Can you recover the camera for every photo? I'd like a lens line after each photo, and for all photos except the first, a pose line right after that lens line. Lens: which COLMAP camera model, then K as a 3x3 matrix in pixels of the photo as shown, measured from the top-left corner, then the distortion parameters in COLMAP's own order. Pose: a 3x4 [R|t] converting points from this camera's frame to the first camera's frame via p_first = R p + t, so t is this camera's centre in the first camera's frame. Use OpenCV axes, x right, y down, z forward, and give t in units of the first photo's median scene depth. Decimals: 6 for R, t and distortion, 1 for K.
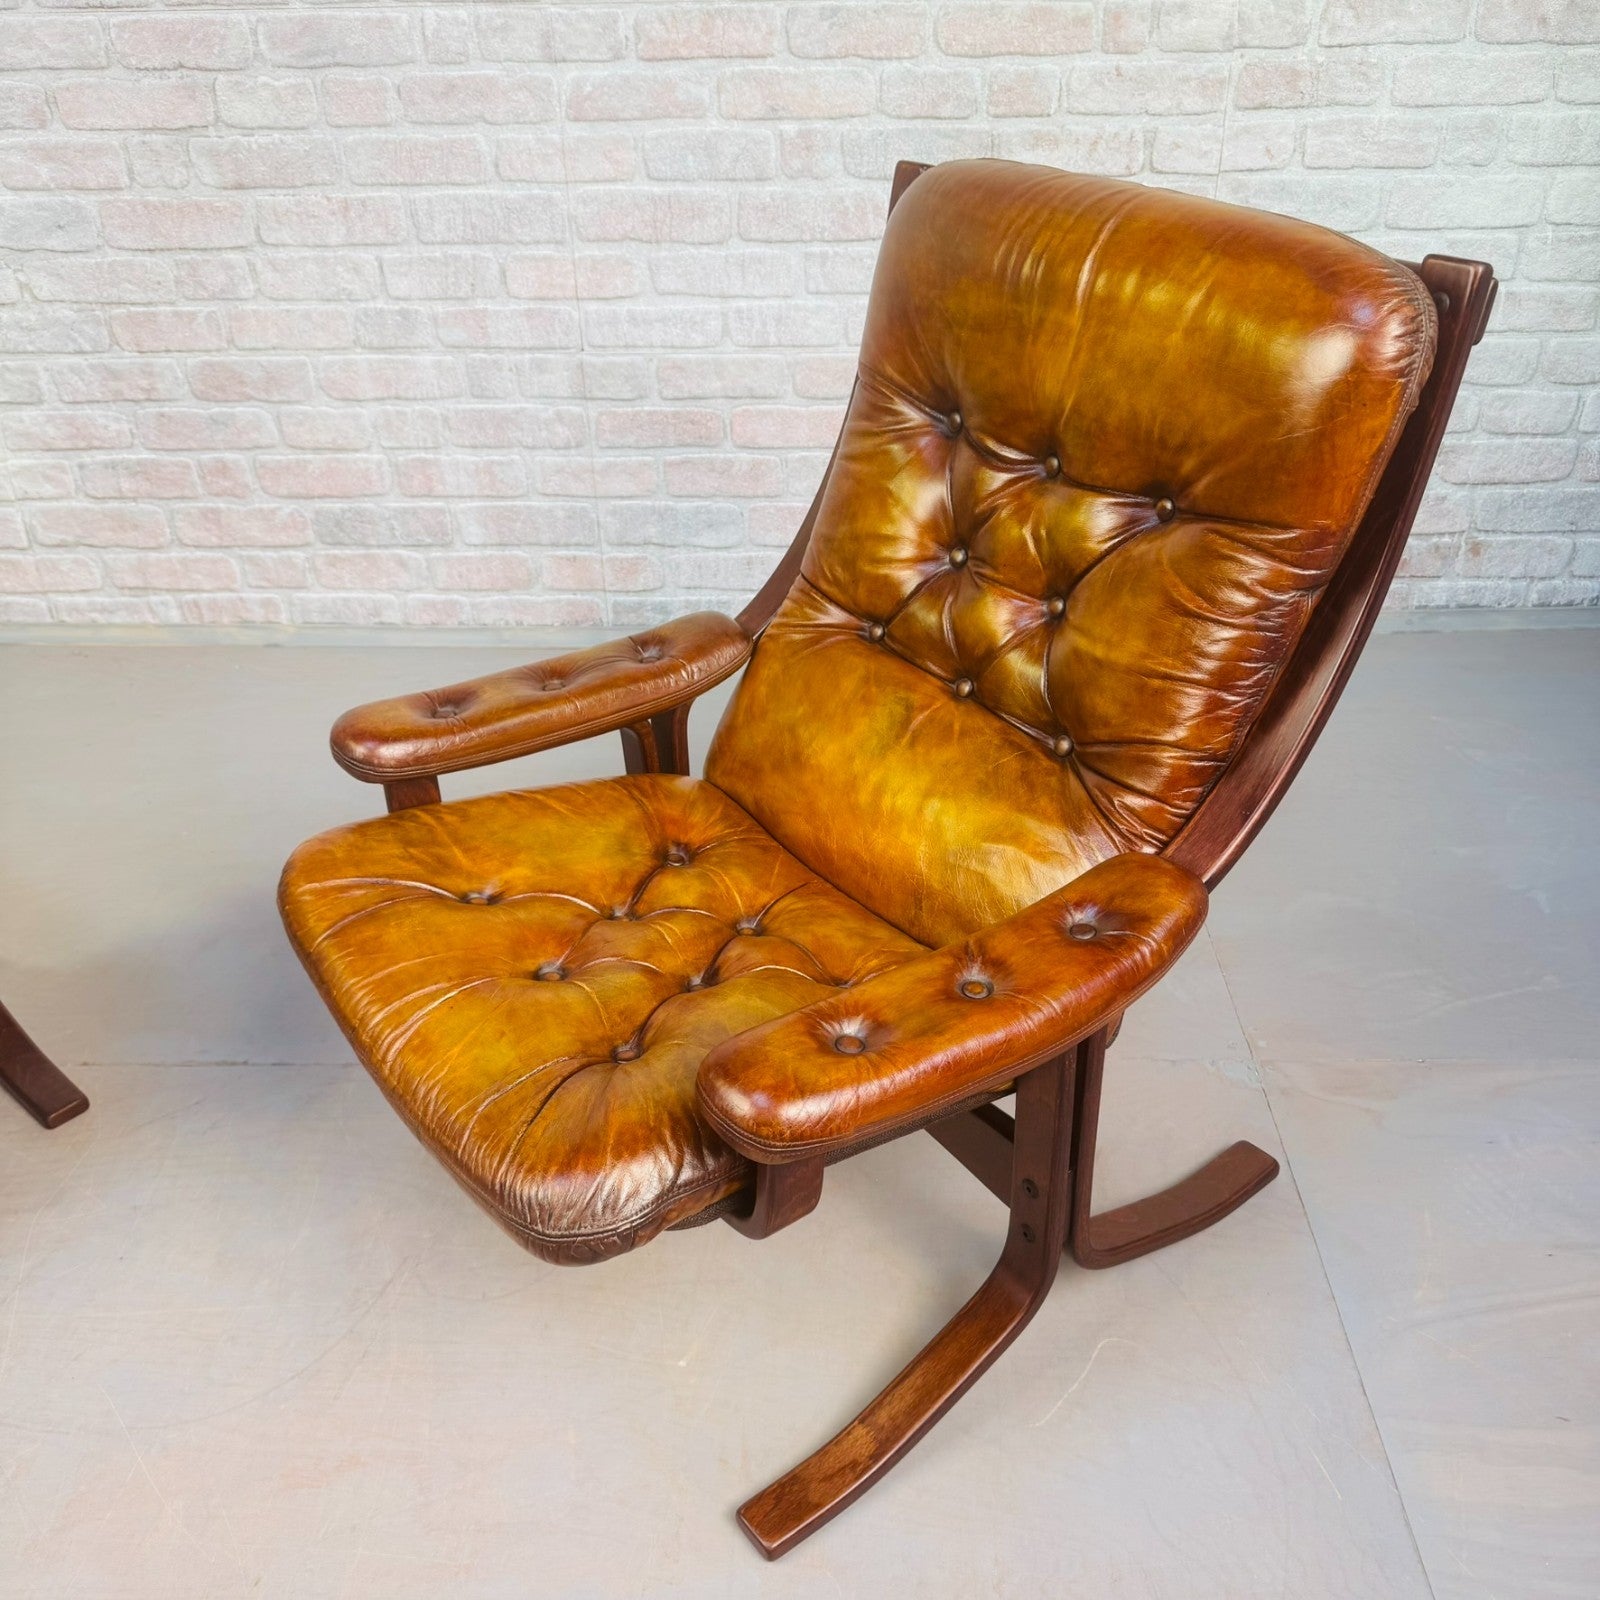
lens RADIAL K [[1498.9, 0, 834.9], [0, 1498.9, 826.6], [0, 0, 1]] dist [0.010999, 0.000000]
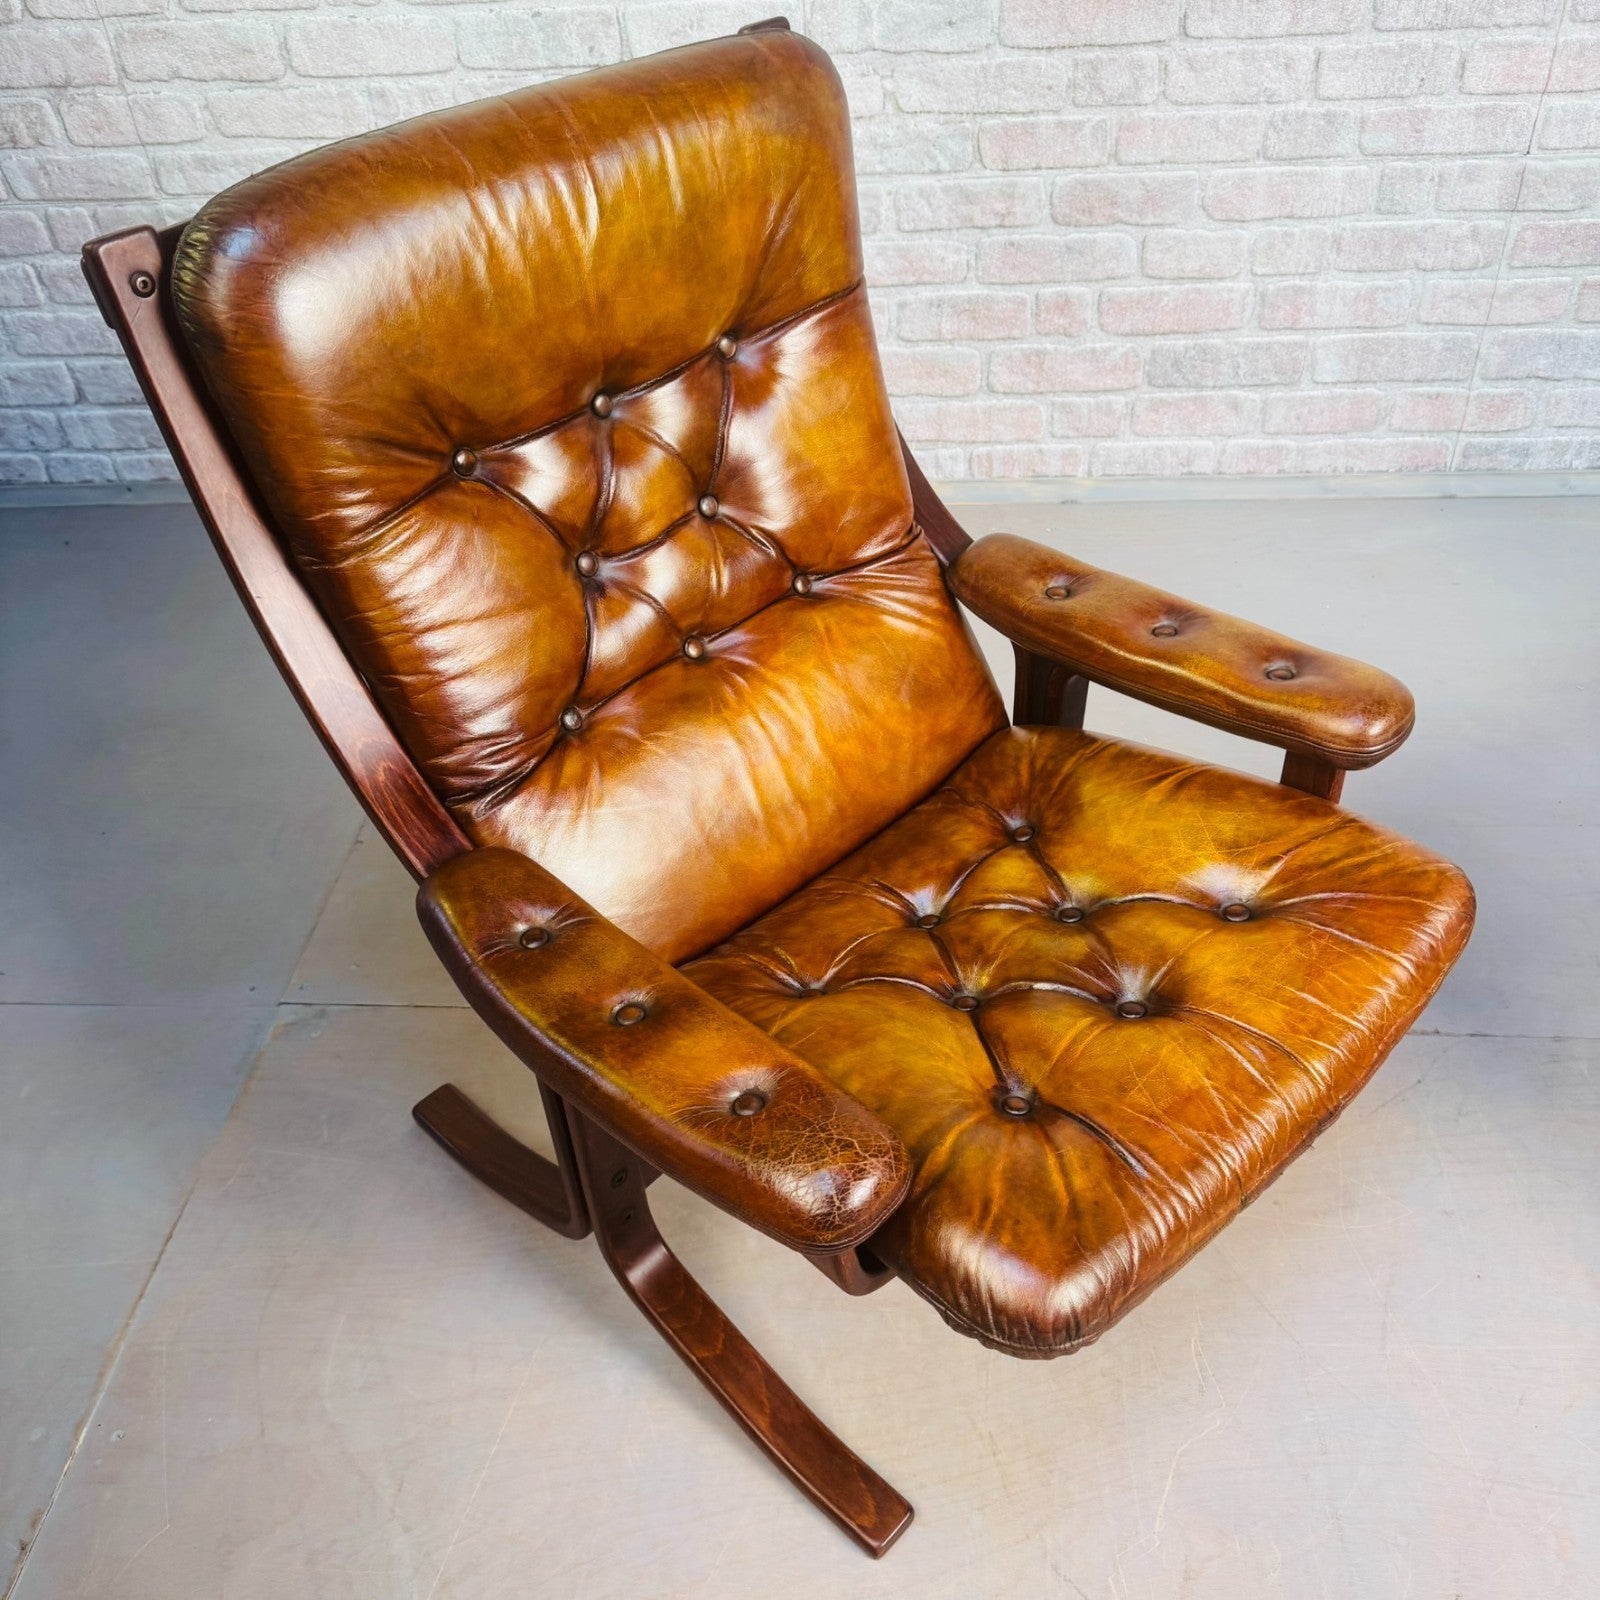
lens RADIAL K [[1501.1, 0, 761.3], [0, 1501.1, 822.2], [0, 0, 1]] dist [-0.001212, 0.000000]
pose [[0.993111, 0.018189, -0.115756, -0.507224], [0.000707, 0.986930, 0.161146, -0.083369], [0.117175, -0.160118, 0.980119, 0.061355]]
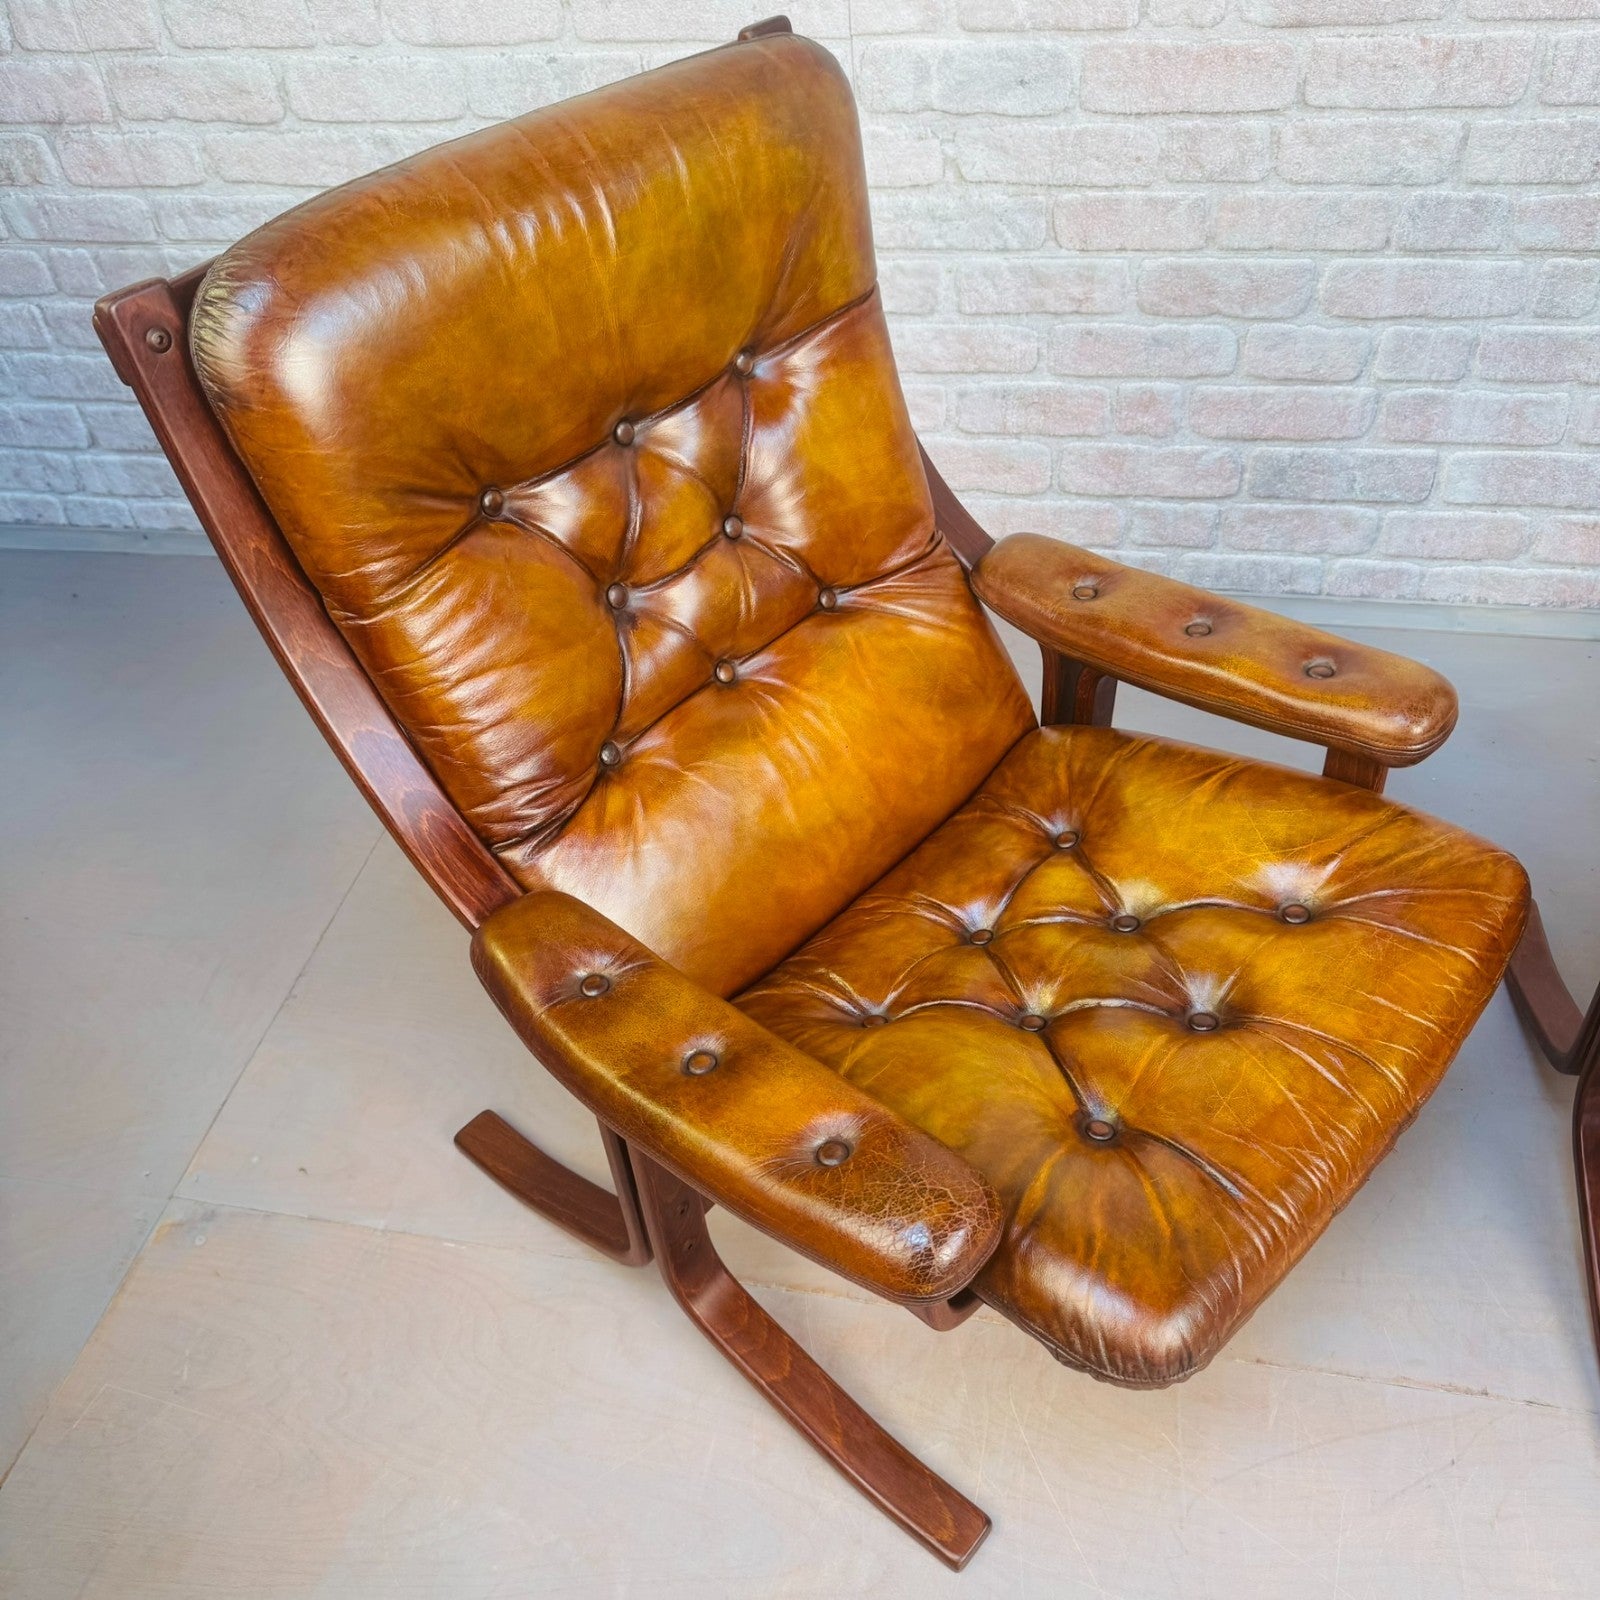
lens RADIAL K [[1501.1, 0, 766.2], [0, 1501.1, 830.2], [0, 0, 1]] dist [-0.001212, 0.000000]
pose [[0.973008, 0.089325, -0.212785, -0.441228], [-0.042543, 0.975678, 0.215041, -0.192611], [0.226818, -0.200184, 0.953142, 0.192194]]
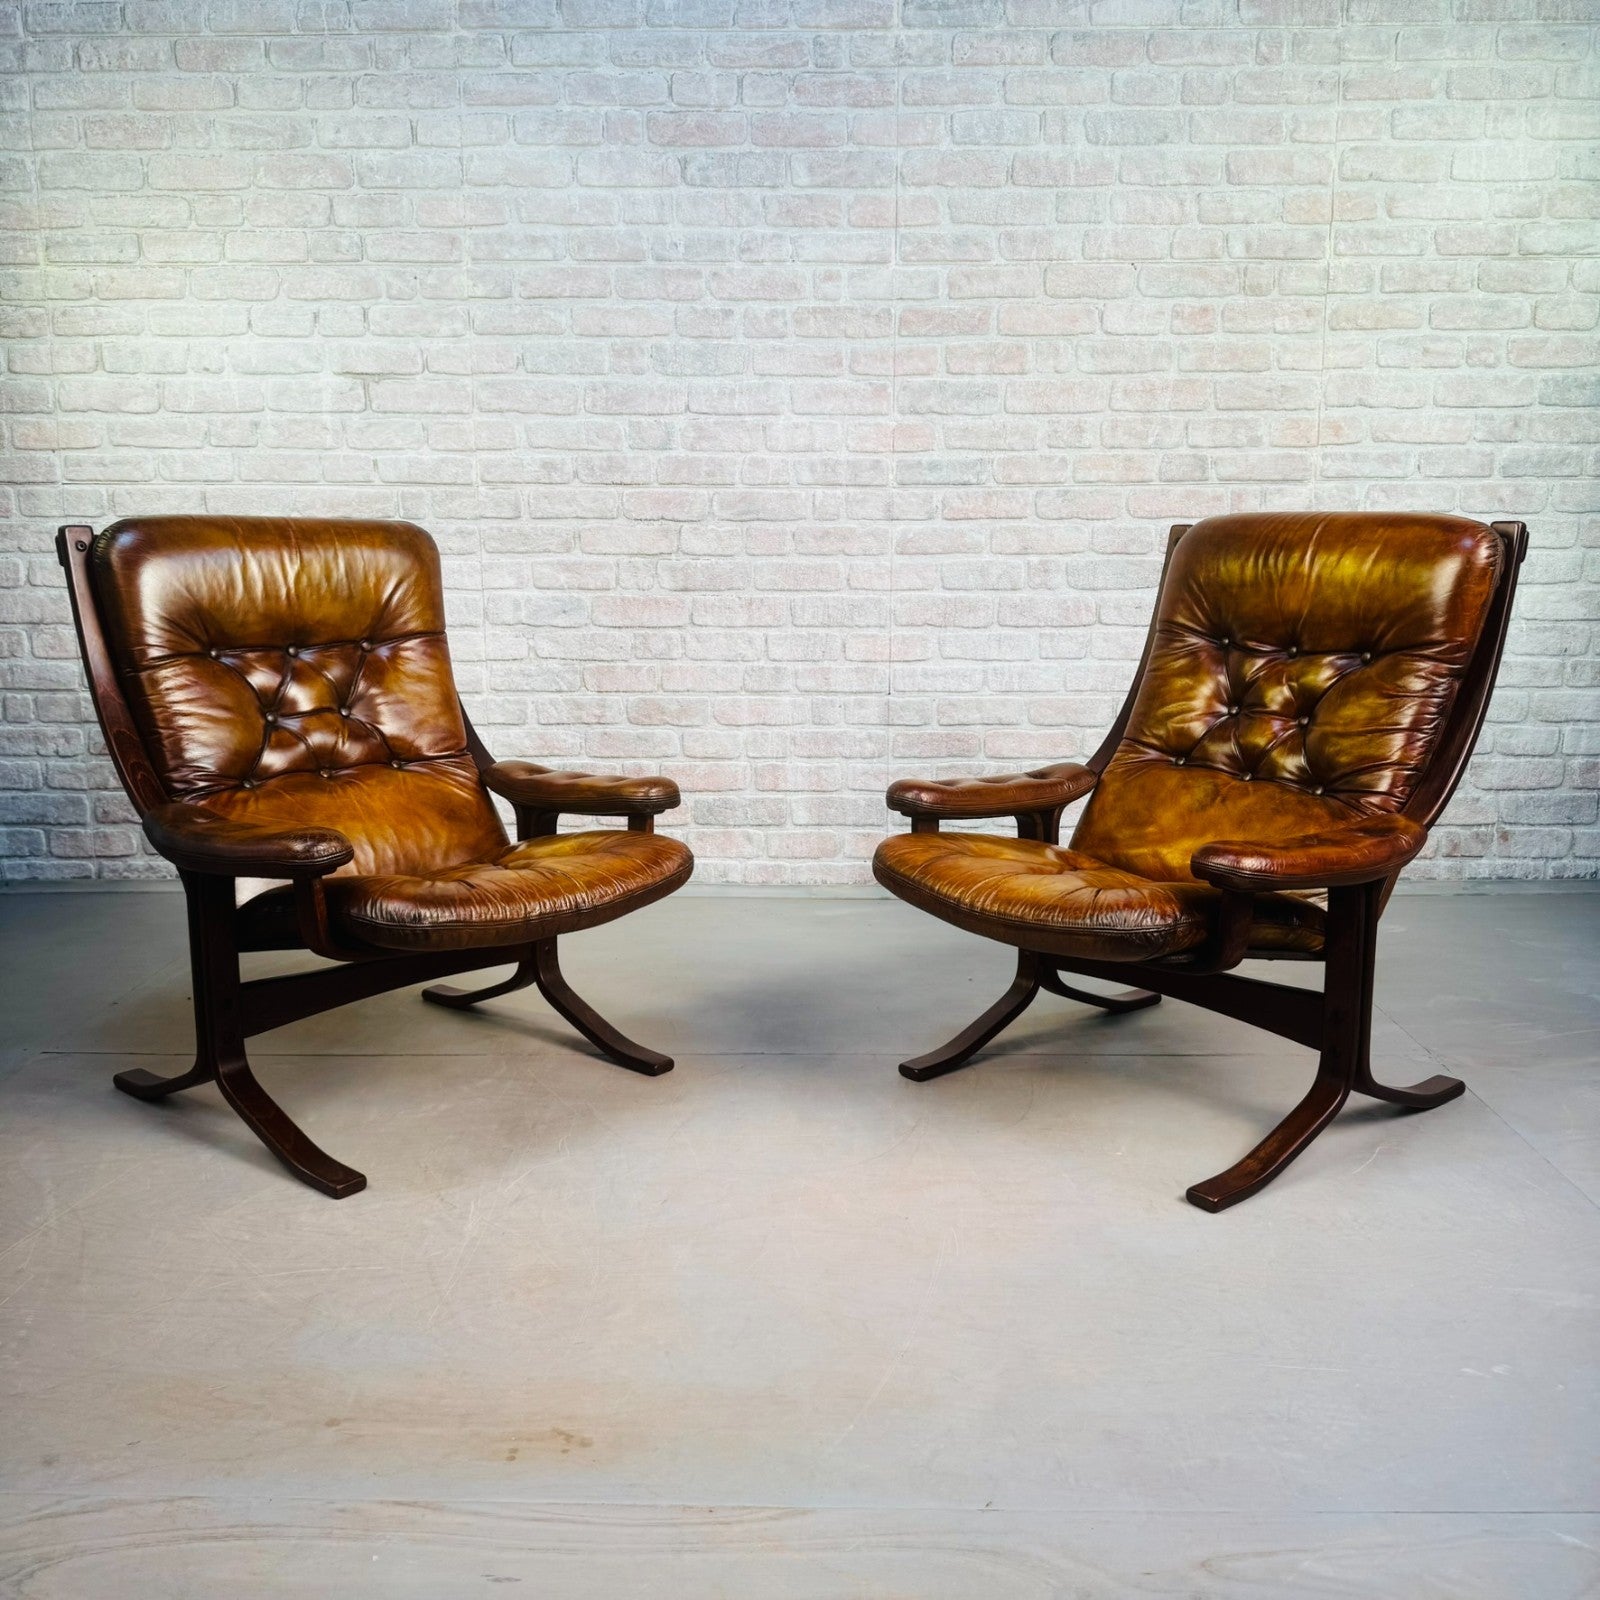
lens RADIAL K [[1498.9, 0, 784.1], [0, 1498.9, 835.9], [0, 0, 1]] dist [0.010999, 0.000000]
pose [[0.999847, 0.010171, -0.014200, -0.258499], [-0.014508, 0.936285, -0.350942, 0.356547], [0.009726, 0.351094, 0.936290, -0.372296]]
